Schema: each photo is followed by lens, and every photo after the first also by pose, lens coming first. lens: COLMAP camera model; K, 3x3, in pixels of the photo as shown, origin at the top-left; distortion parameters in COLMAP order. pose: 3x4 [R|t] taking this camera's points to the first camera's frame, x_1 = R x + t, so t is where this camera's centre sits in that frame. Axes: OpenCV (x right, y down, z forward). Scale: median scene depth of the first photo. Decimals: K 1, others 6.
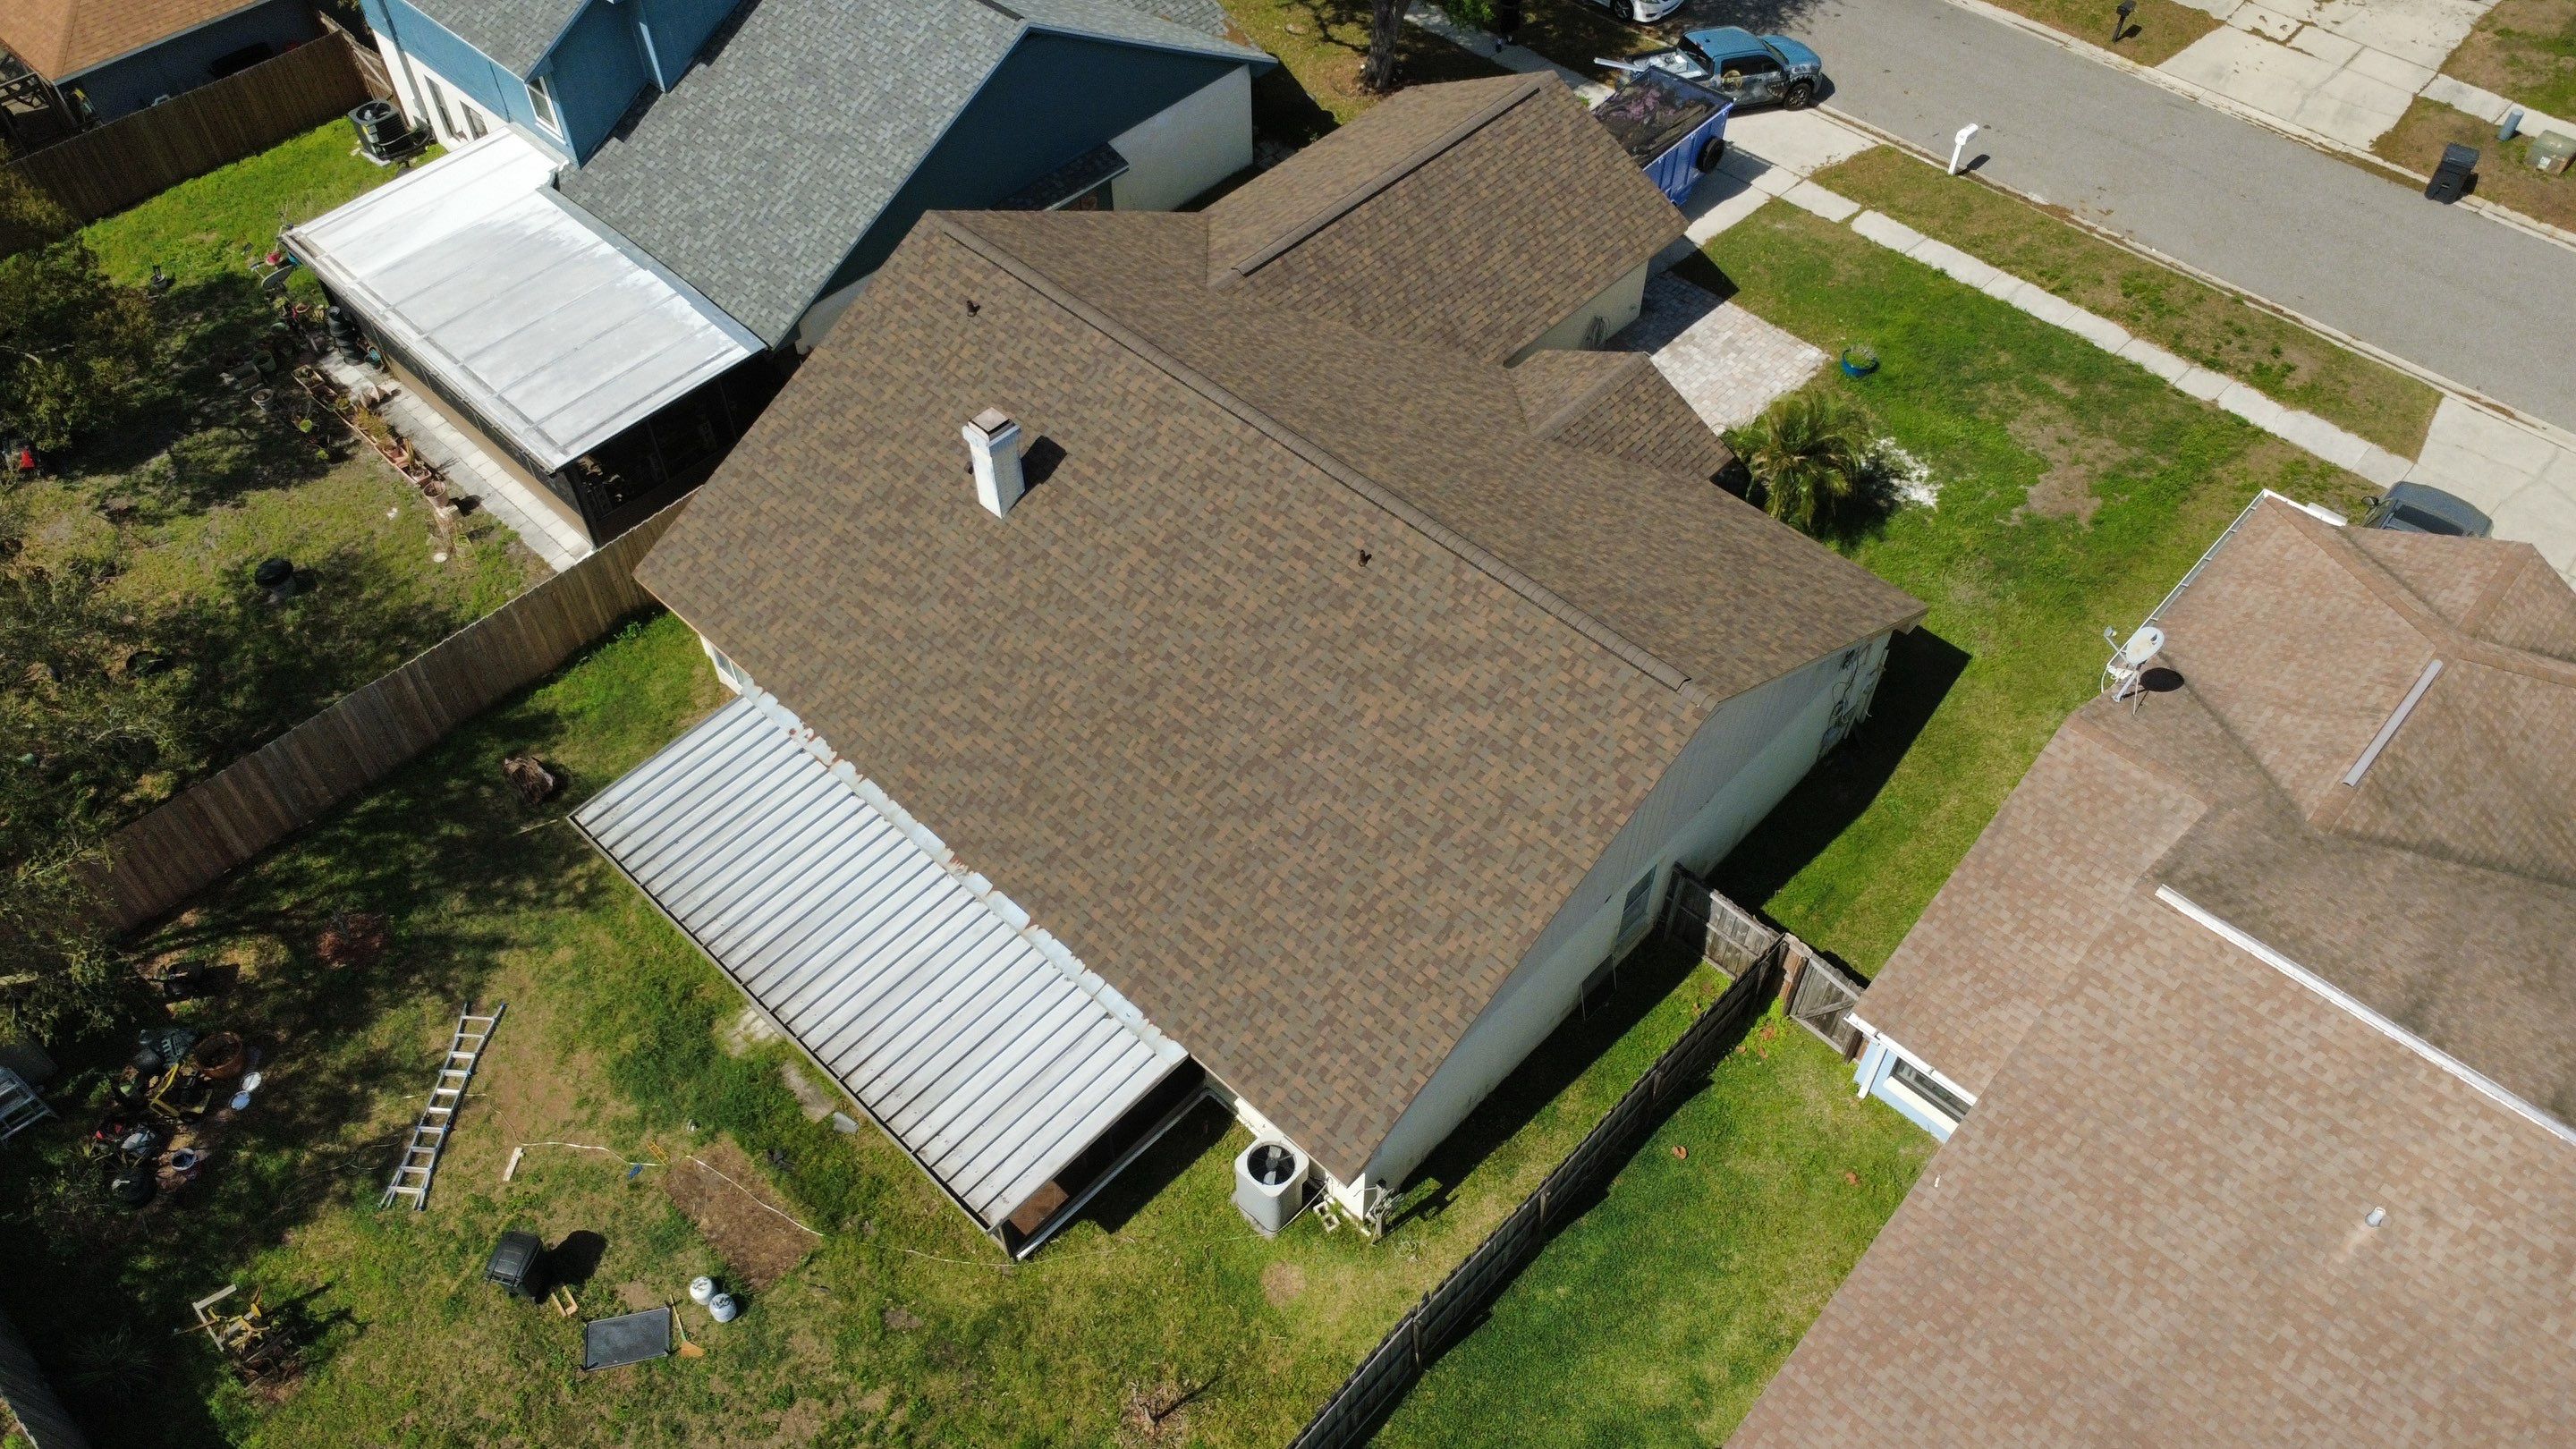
lens RADIAL K [[1883.1, 0, 1278.9], [0, 1883.1, 717.1], [0, 0, 1]] dist [-0.004435, 0.007938]
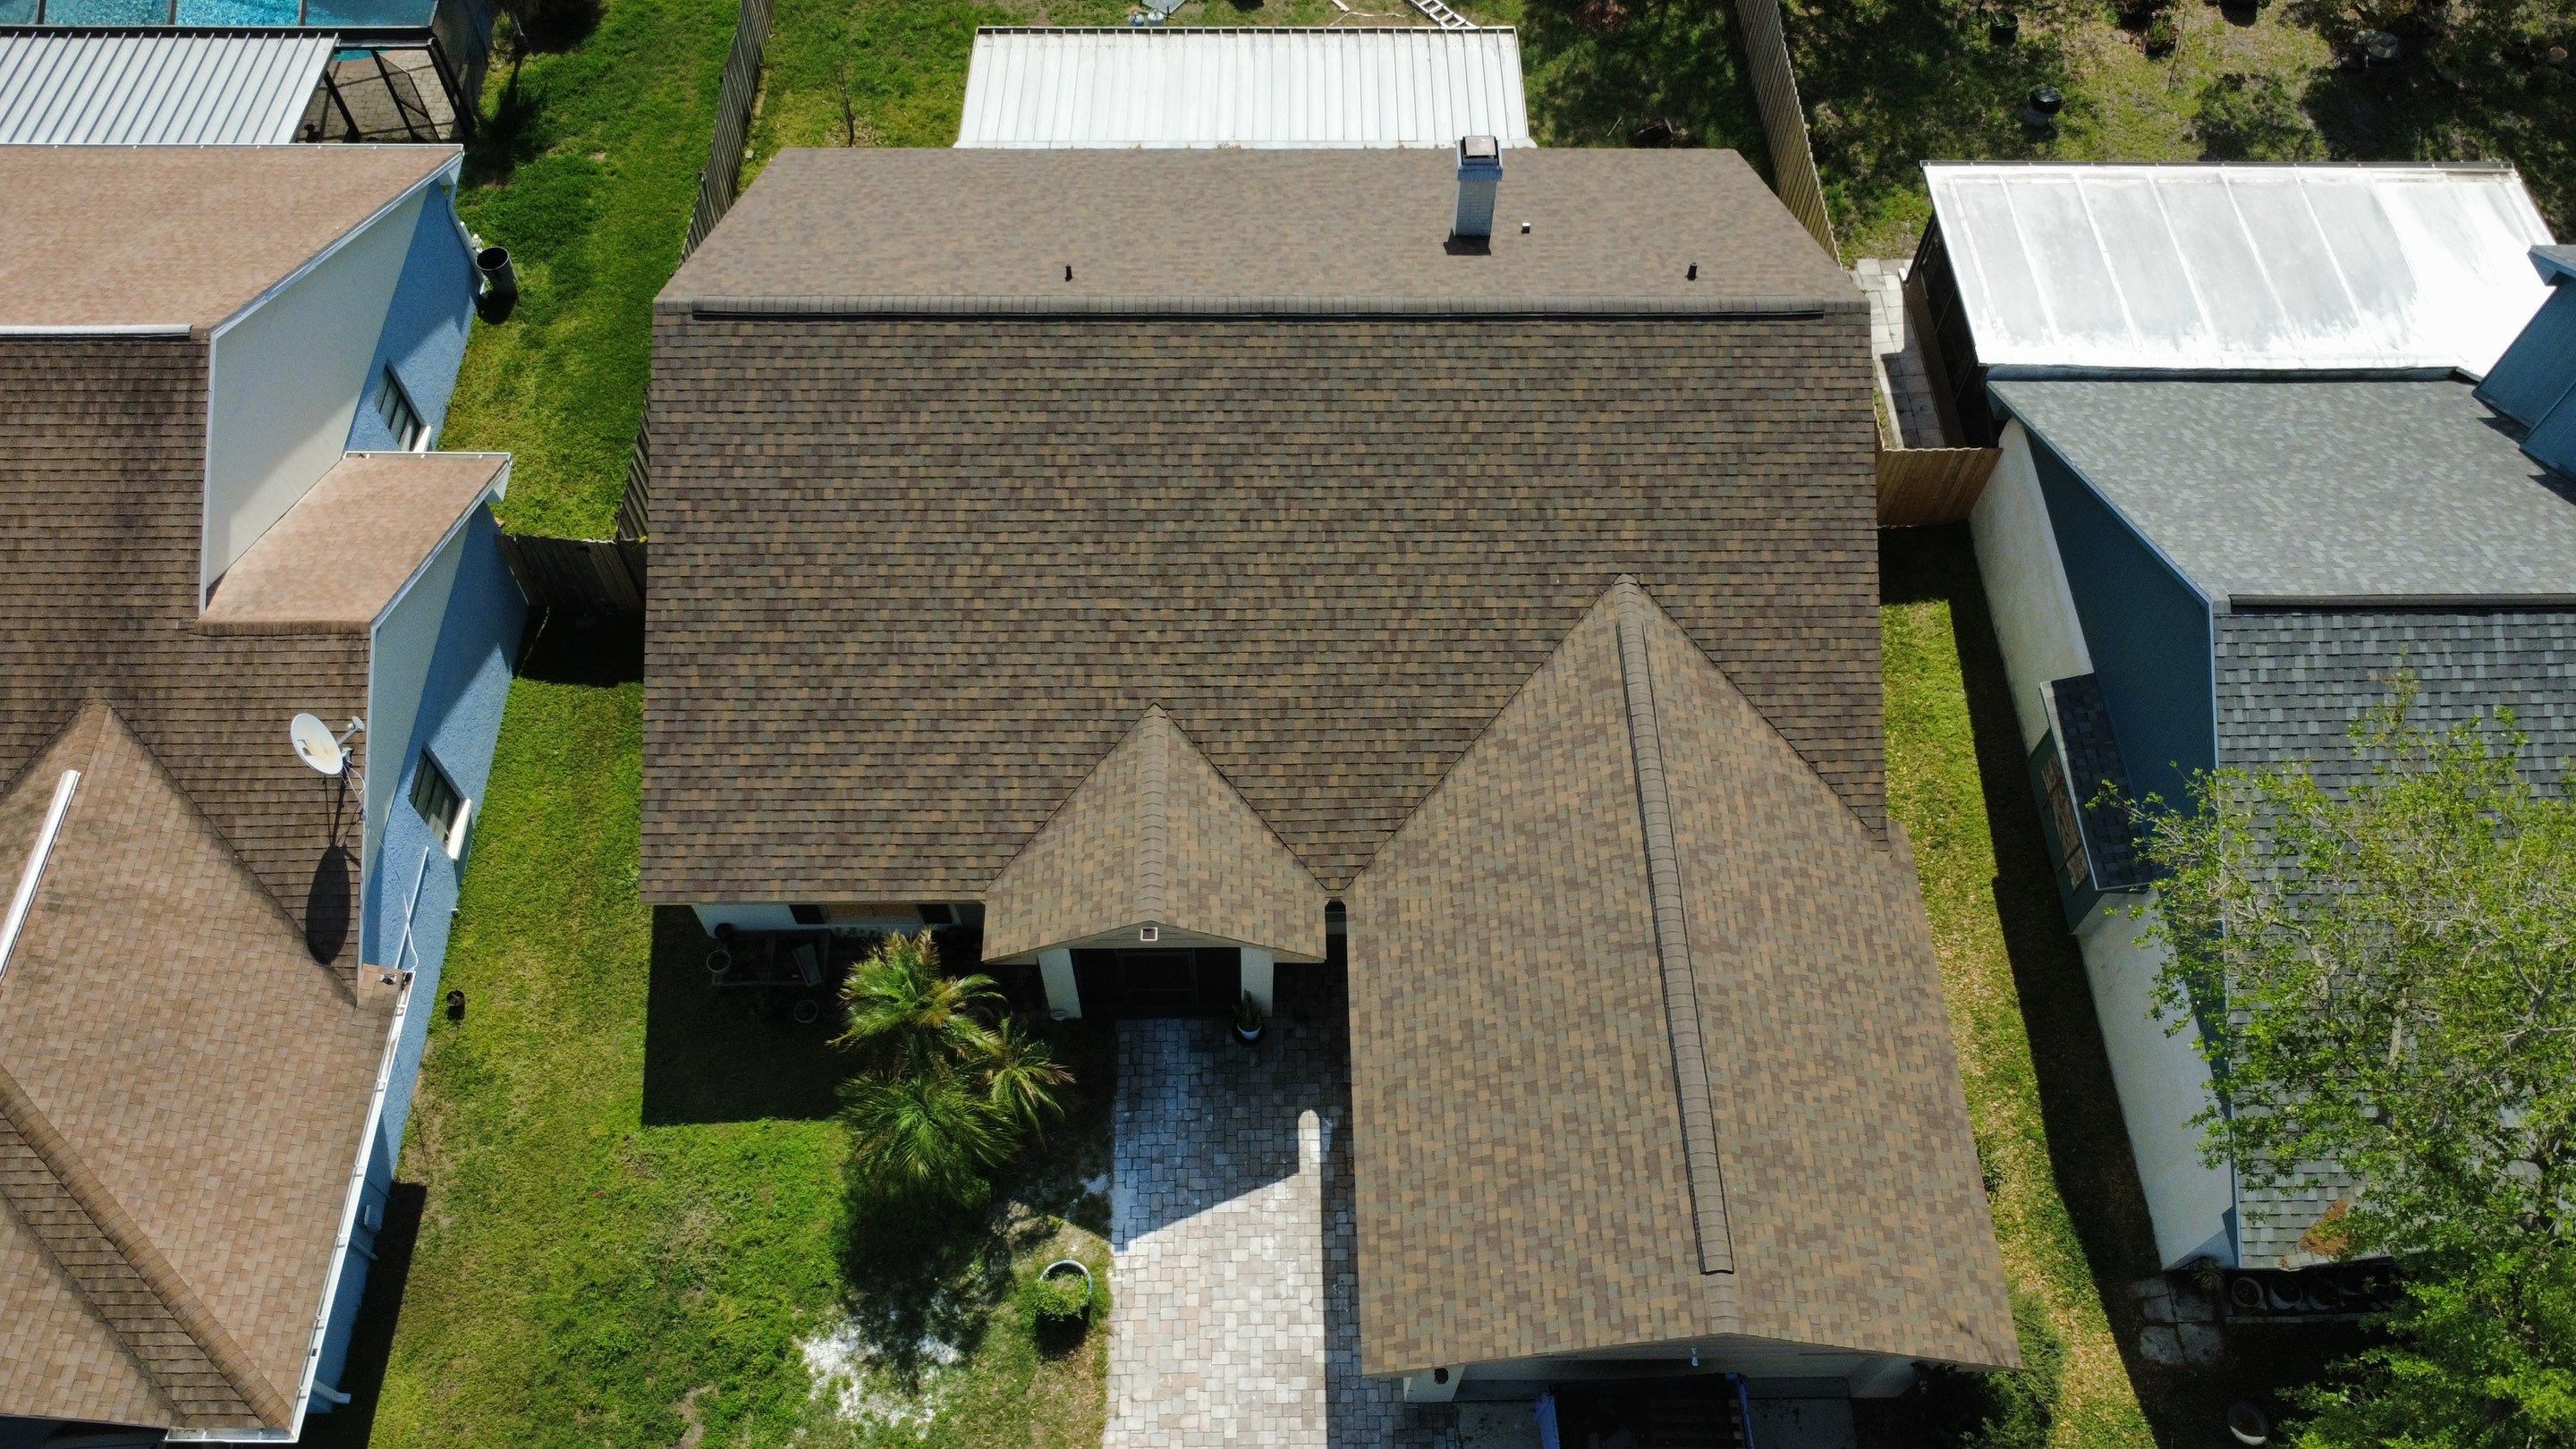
lens RADIAL K [[1883.1, 0, 1287.5], [0, 1883.1, 715.8], [0, 0, 1]] dist [-0.004435, 0.007938]
pose [[-0.713203, 0.590675, -0.377418, 0.419718], [-0.537459, -0.115167, 0.835389, -0.885575], [0.449977, 0.798648, 0.399601, 0.774100]]
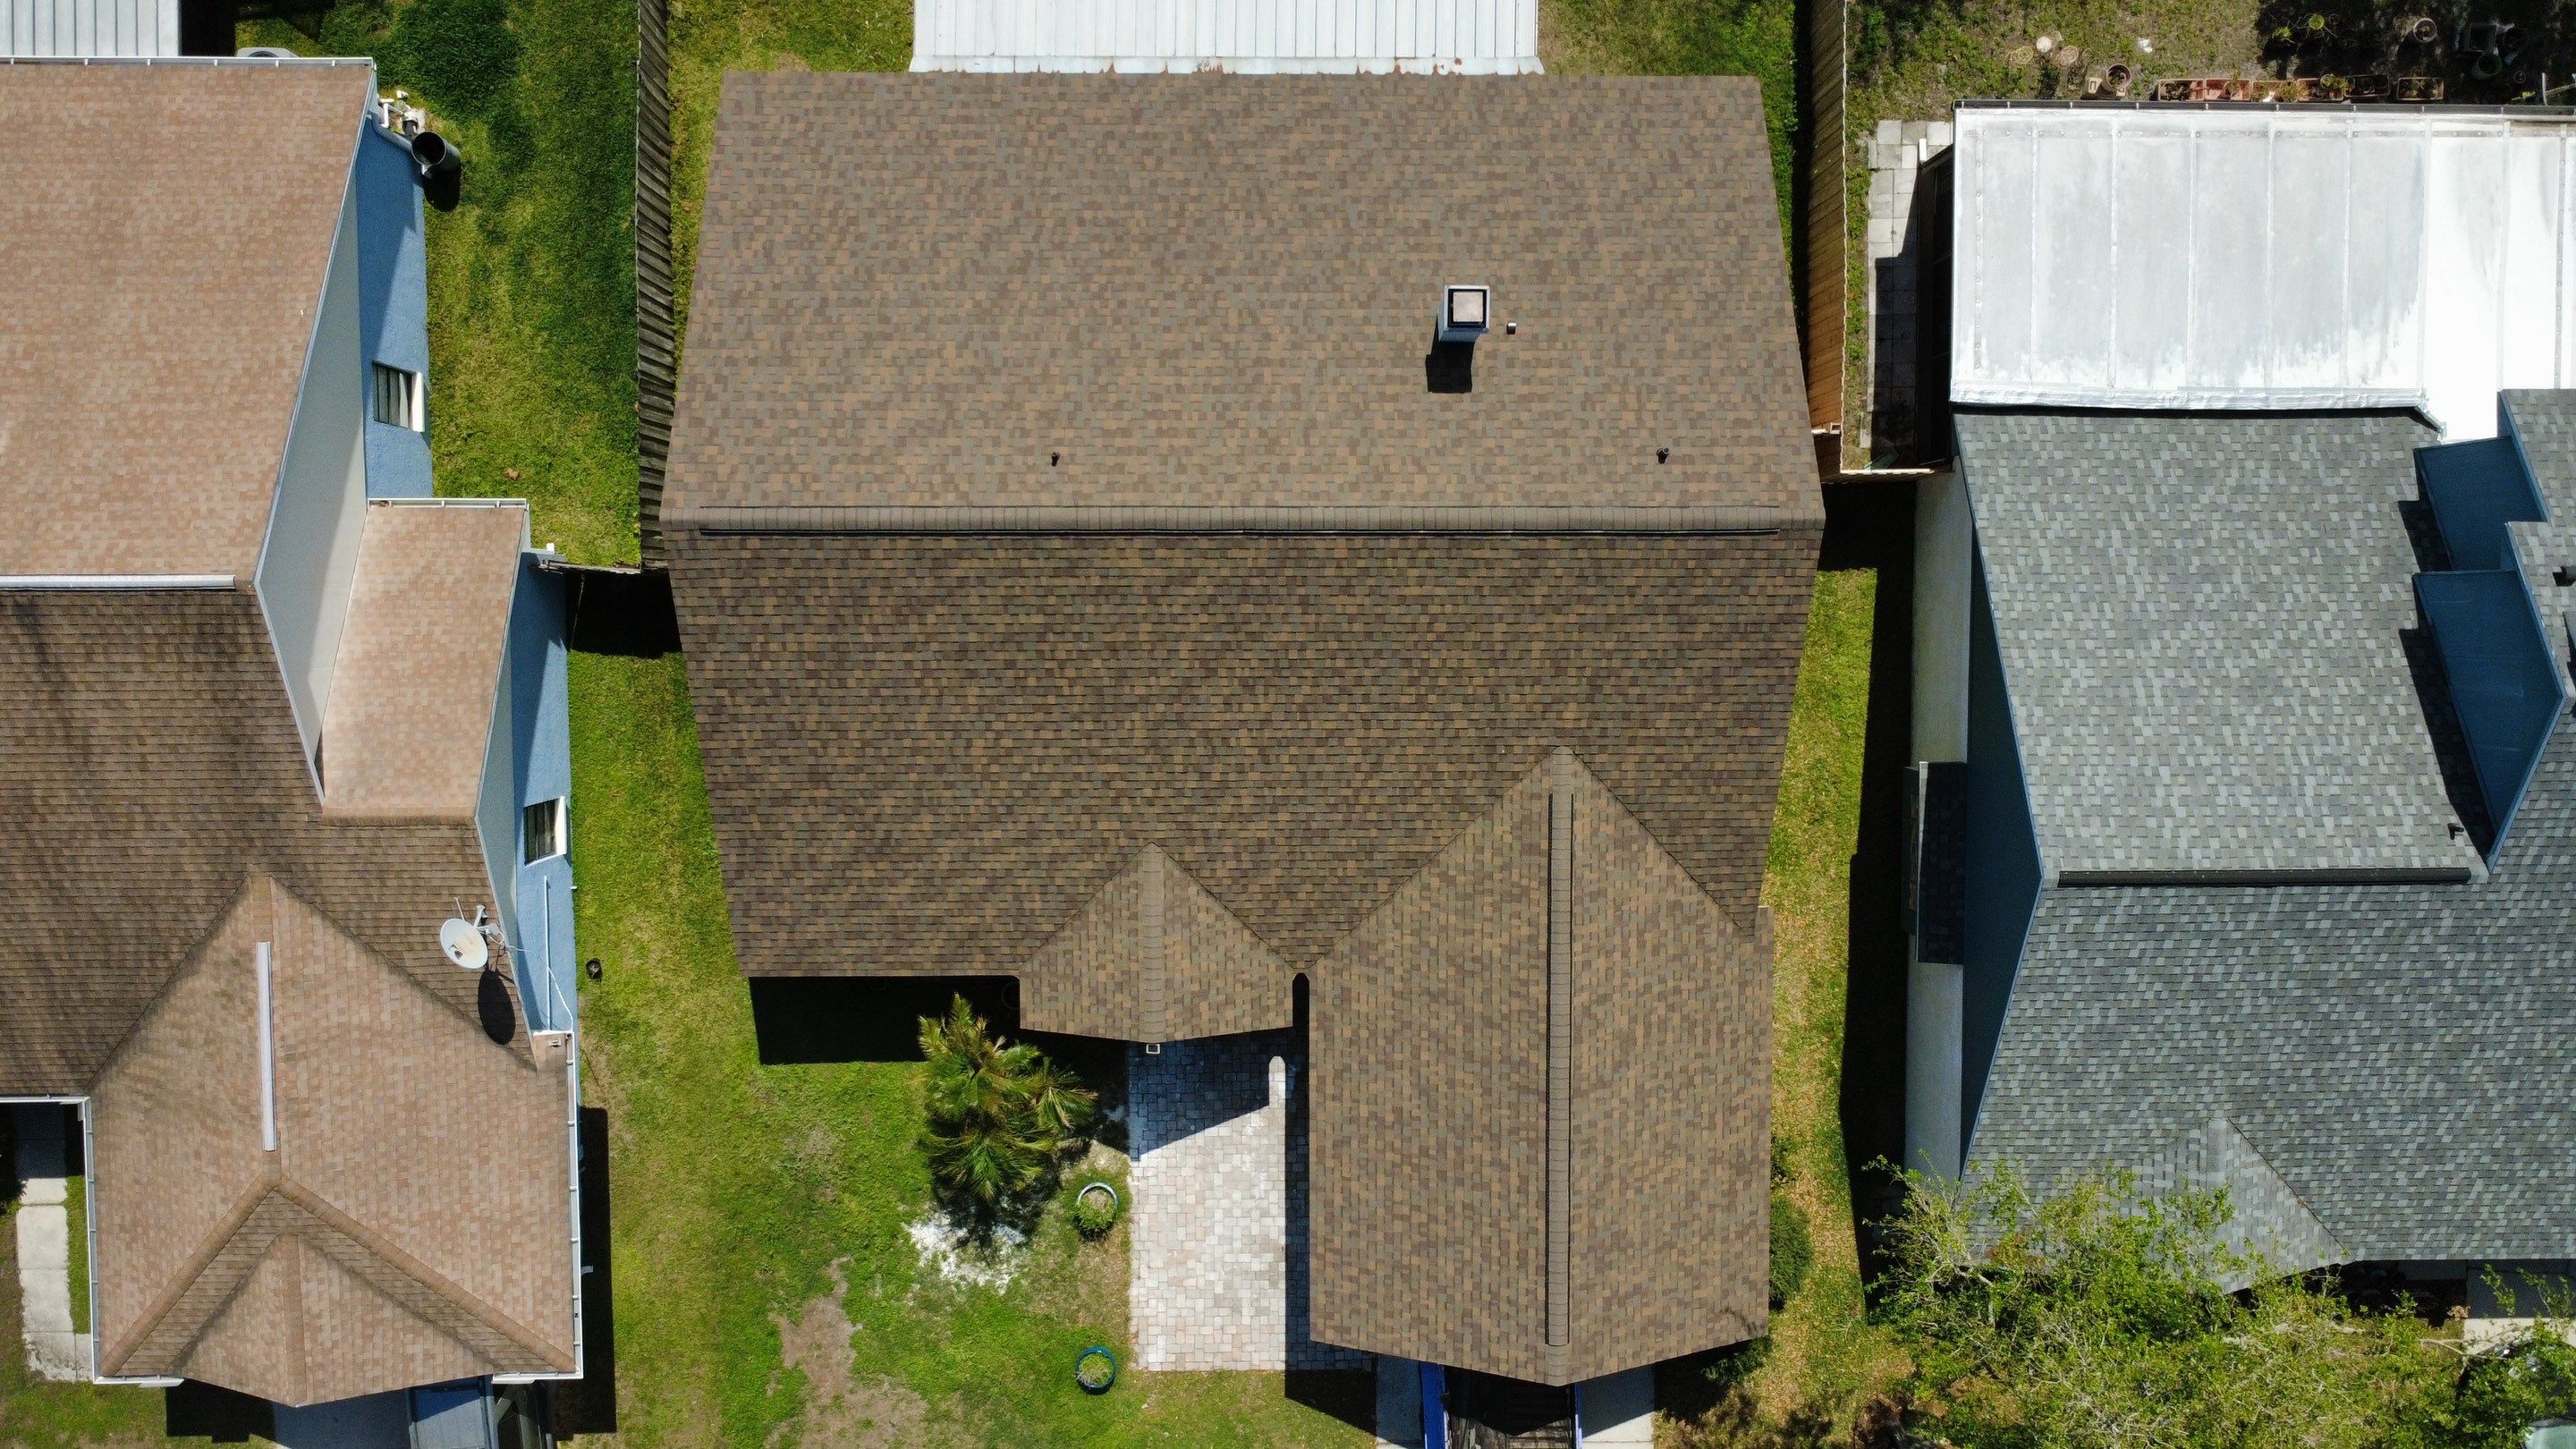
lens RADIAL K [[1883.1, 0, 1287.8], [0, 1883.1, 718.1], [0, 0, 1]] dist [-0.004435, 0.007938]
pose [[-0.721859, 0.691464, 0.028236, 0.021904], [-0.538100, -0.586476, 0.605388, -0.751510], [0.435164, 0.421811, 0.795430, 0.302242]]
